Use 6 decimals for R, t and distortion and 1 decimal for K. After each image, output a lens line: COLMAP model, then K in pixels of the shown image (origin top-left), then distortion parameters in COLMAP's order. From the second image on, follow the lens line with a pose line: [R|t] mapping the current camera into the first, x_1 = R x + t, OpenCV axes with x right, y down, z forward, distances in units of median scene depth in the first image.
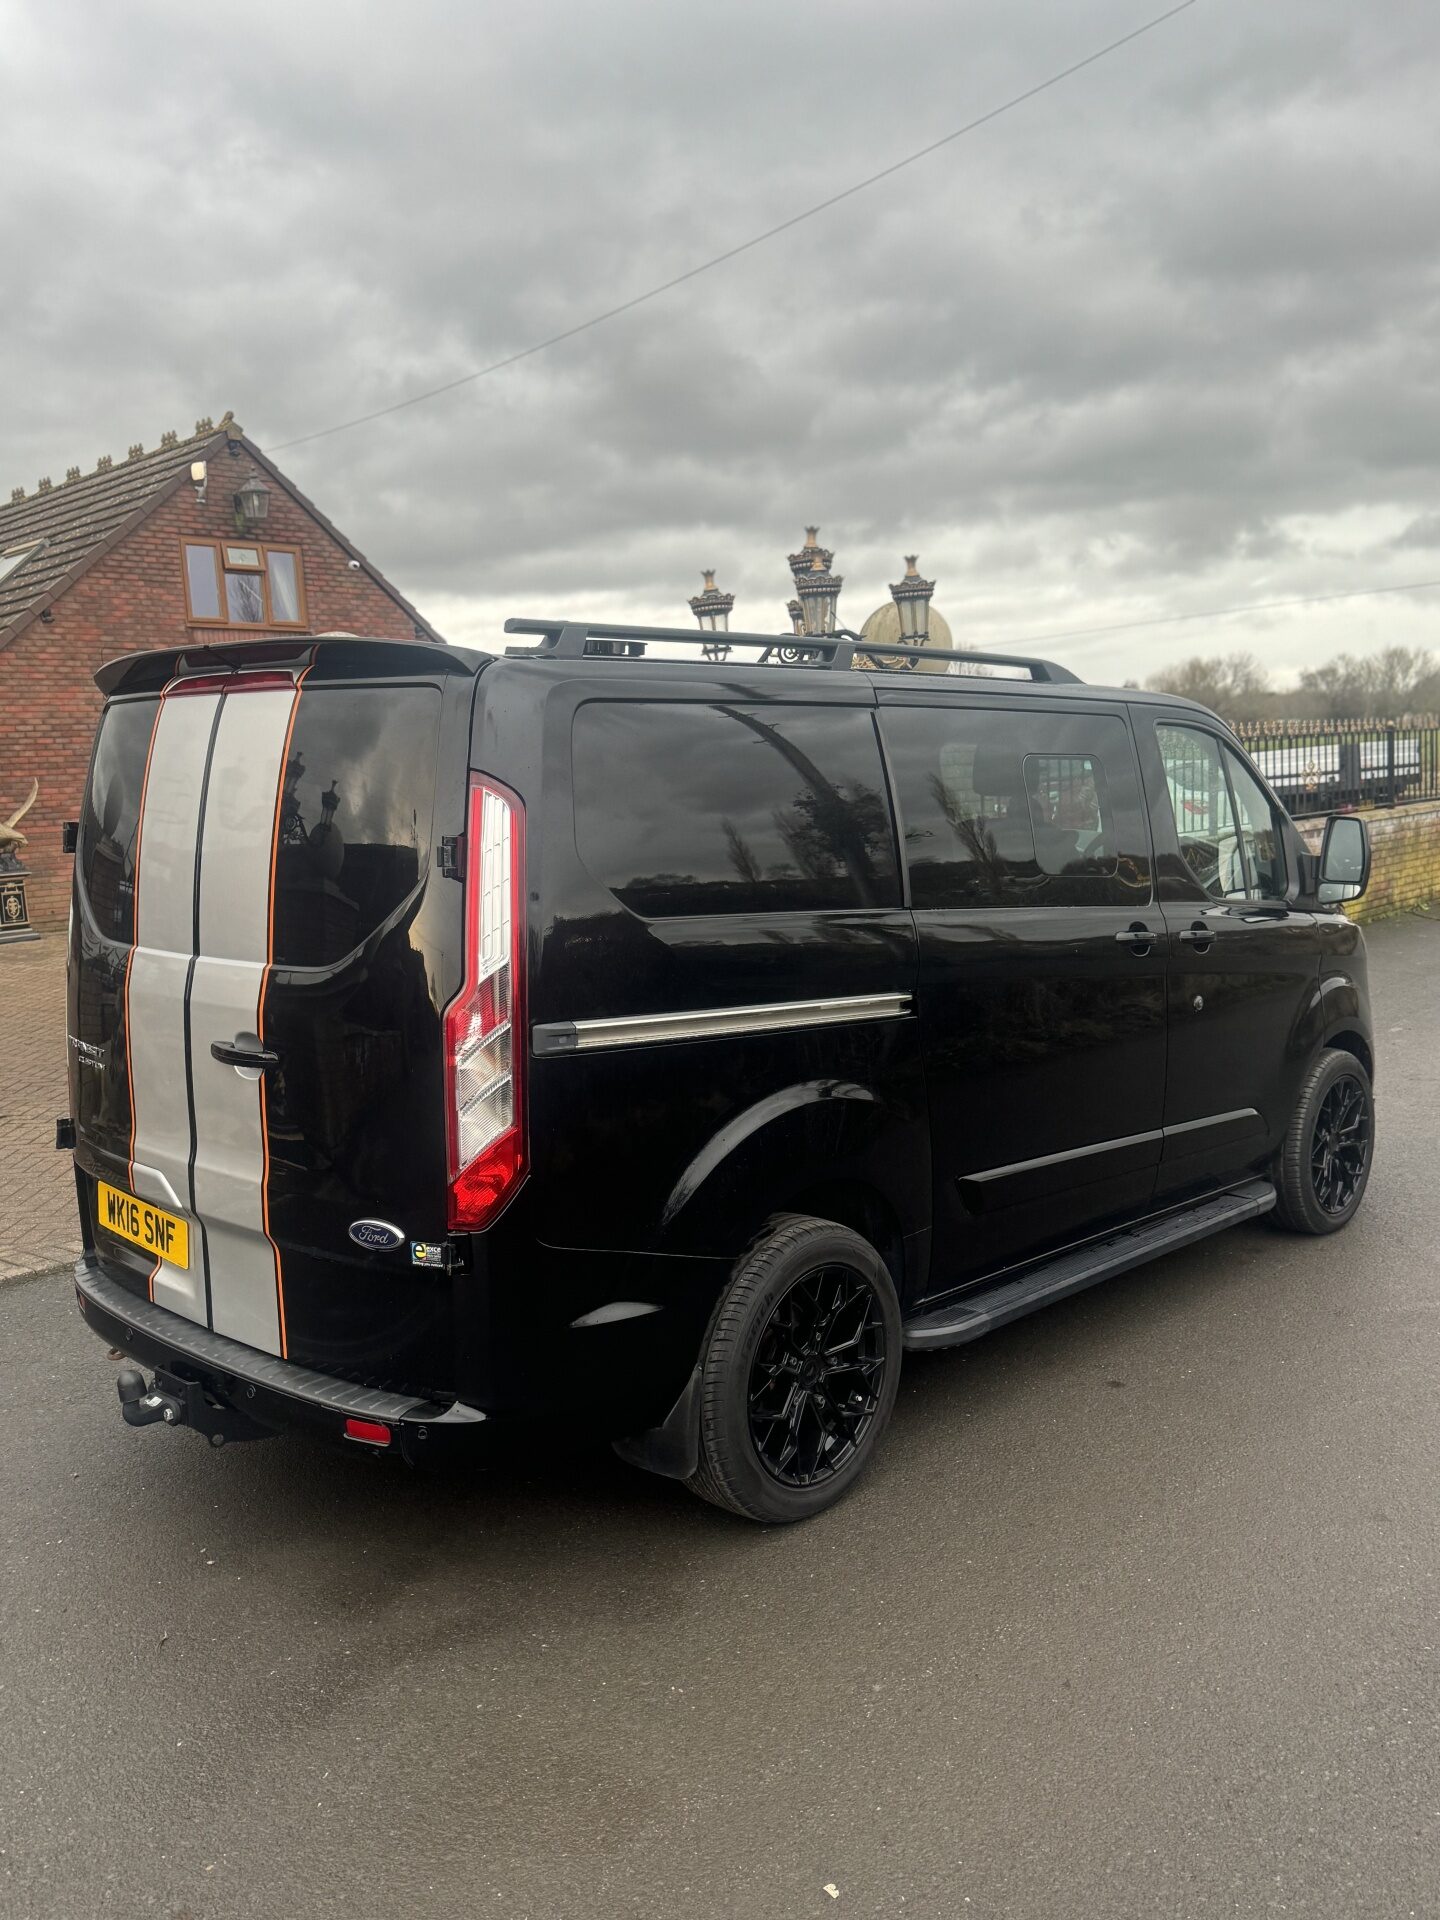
lens RADIAL K [[1563.5, 0, 720.0], [0, 1563.5, 960.0], [0, 0, 1]] dist [0.133786, -0.001782]
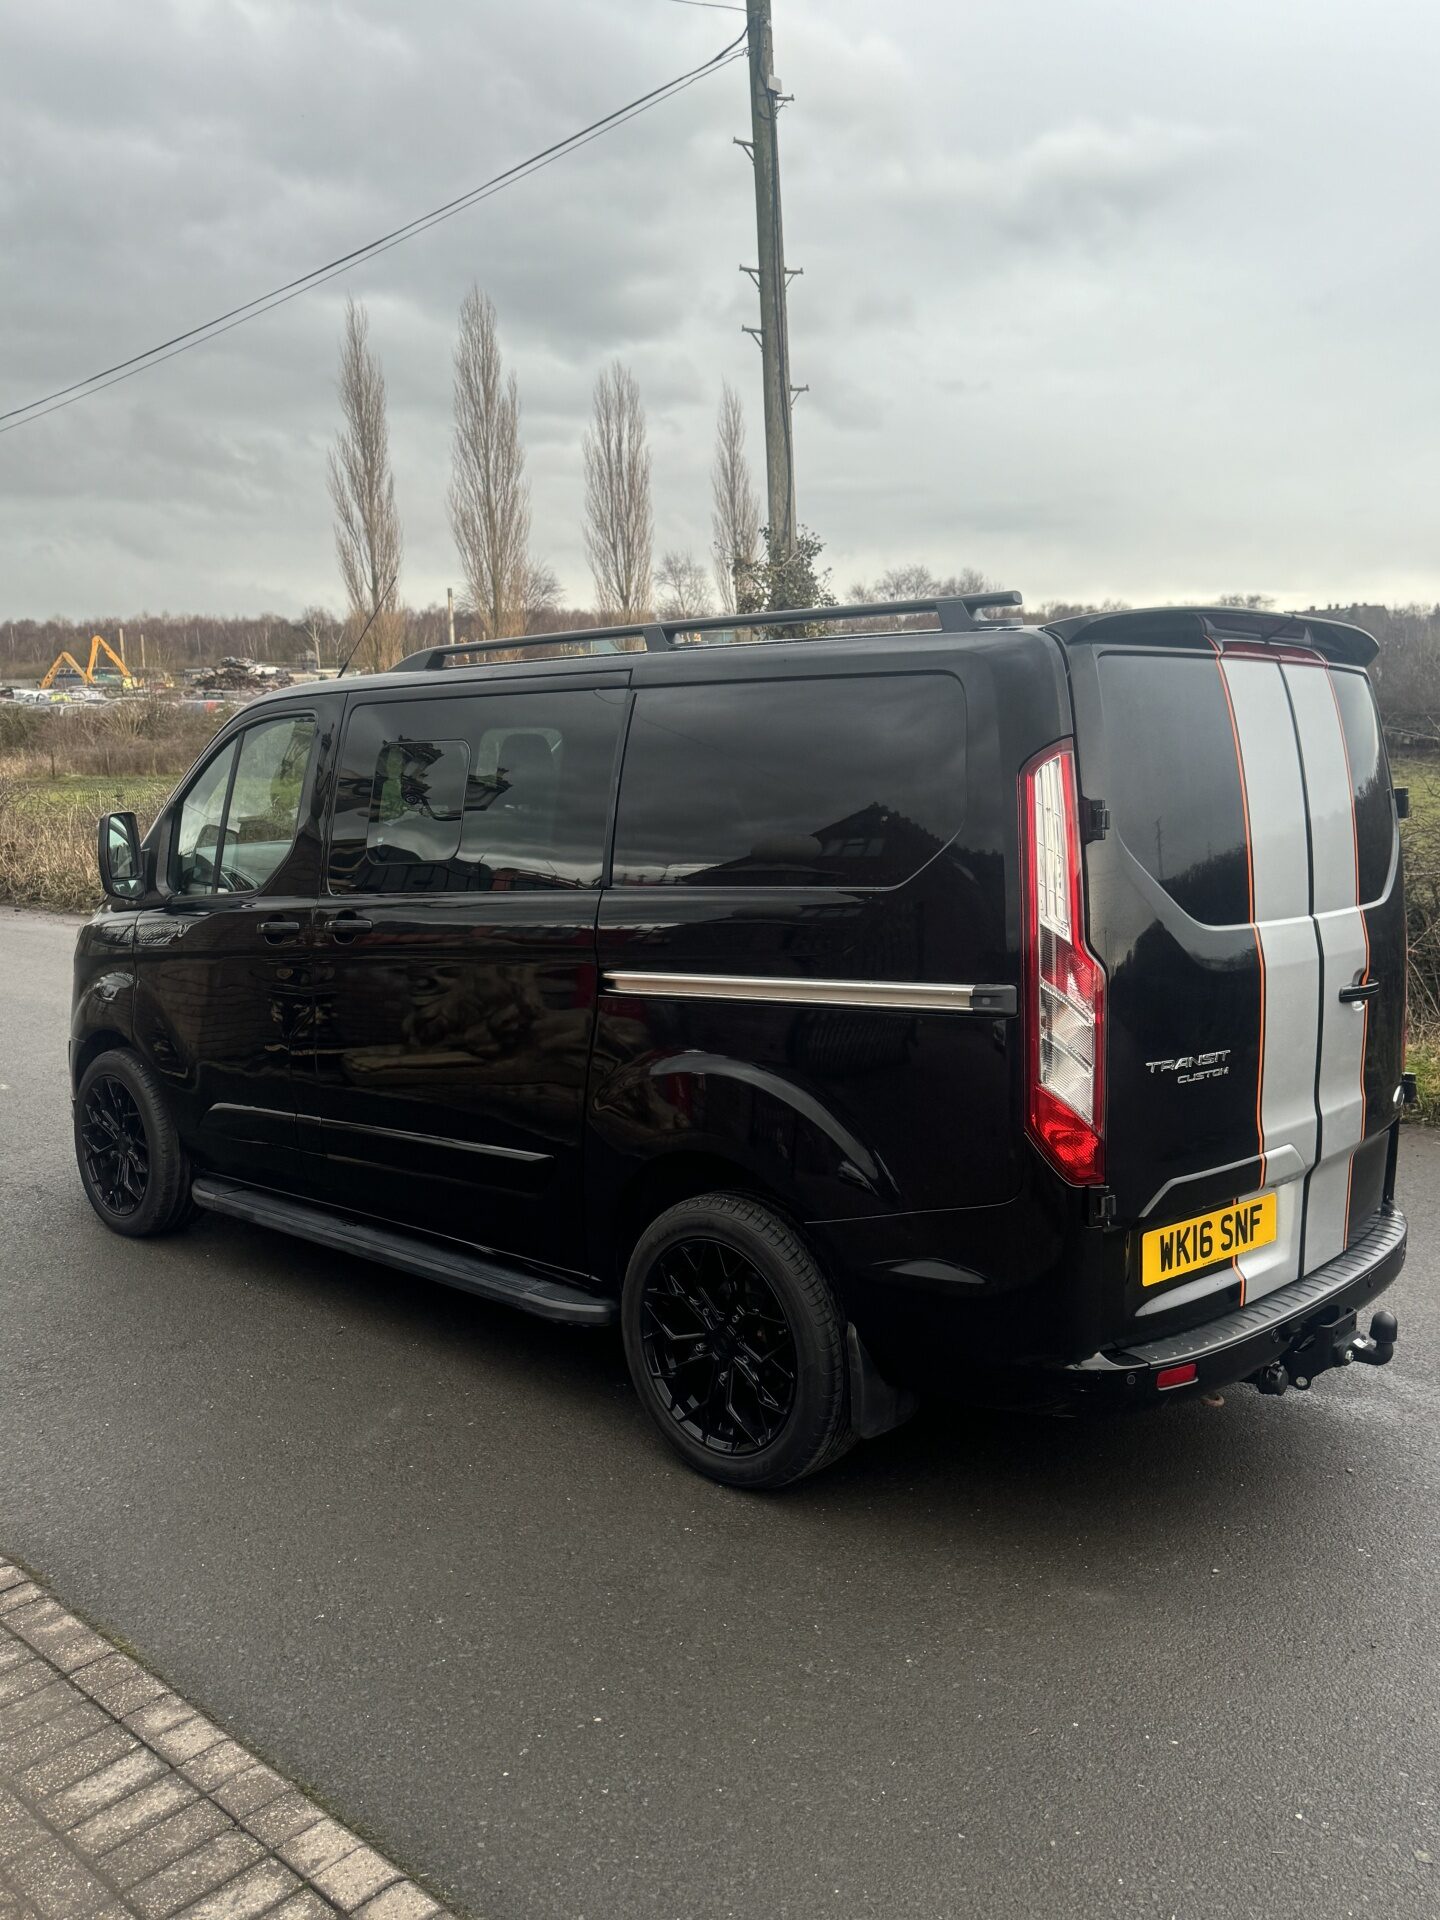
lens RADIAL K [[1563.5, 0, 720.0], [0, 1563.5, 960.0], [0, 0, 1]] dist [0.133786, -0.001782]
pose [[-0.002091, -0.109864, 0.993944, -1.371619], [0.122167, 0.986473, 0.109295, -0.135094], [-0.992507, 0.121656, 0.011359, 1.382569]]
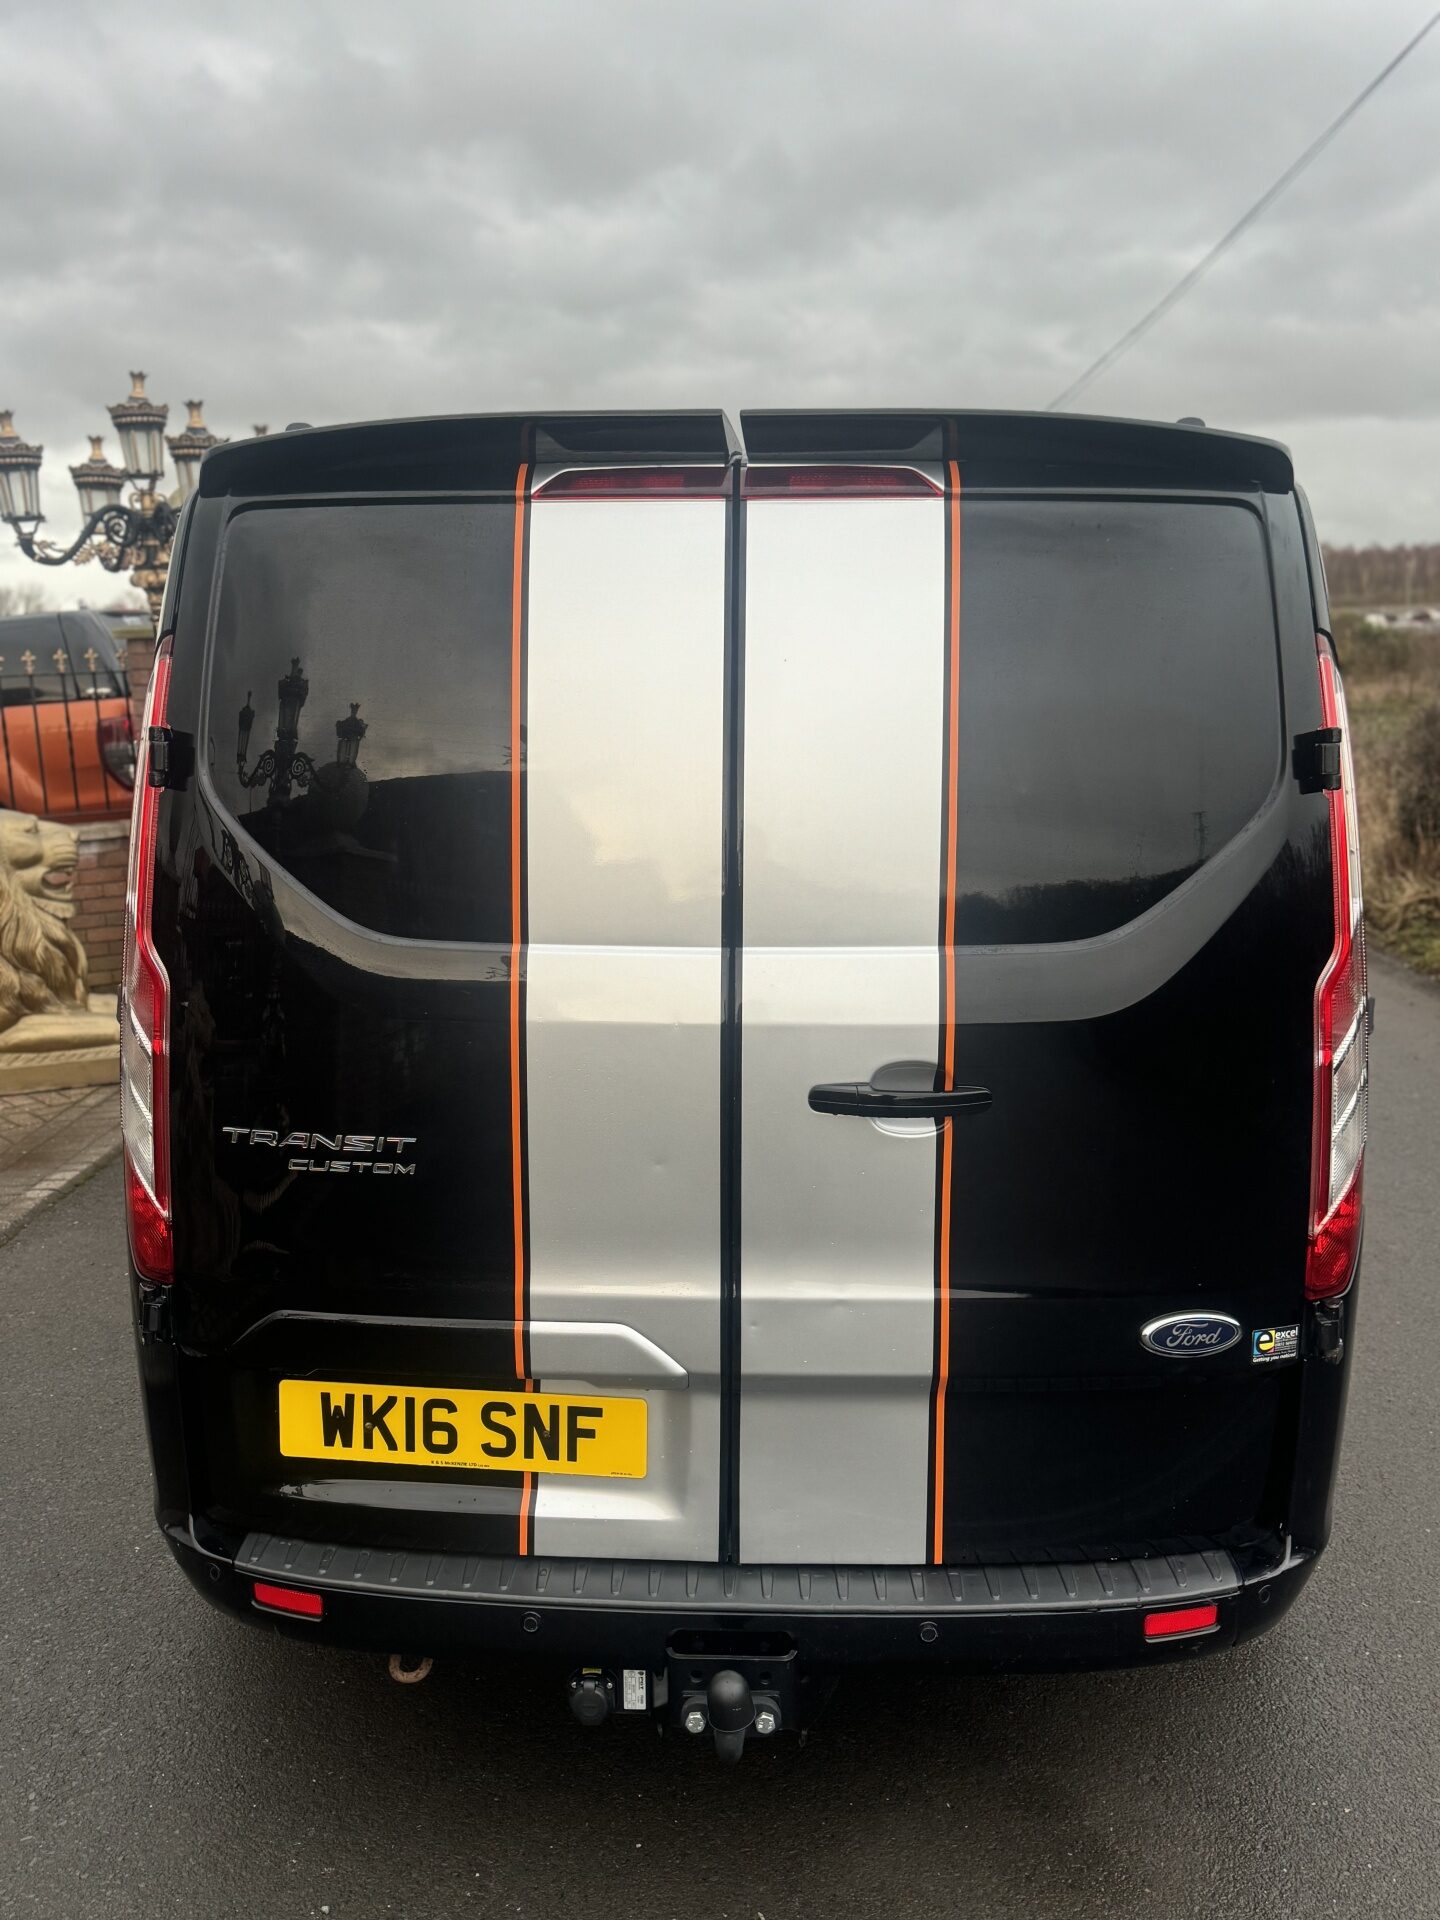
lens RADIAL K [[1563.5, 0, 720.0], [0, 1563.5, 960.0], [0, 0, 1]] dist [0.133786, -0.001782]
pose [[0.756784, -0.096512, 0.646501, -0.715436], [0.070375, 0.995321, 0.066205, -0.037666], [-0.649866, -0.004605, 0.760035, 0.562060]]
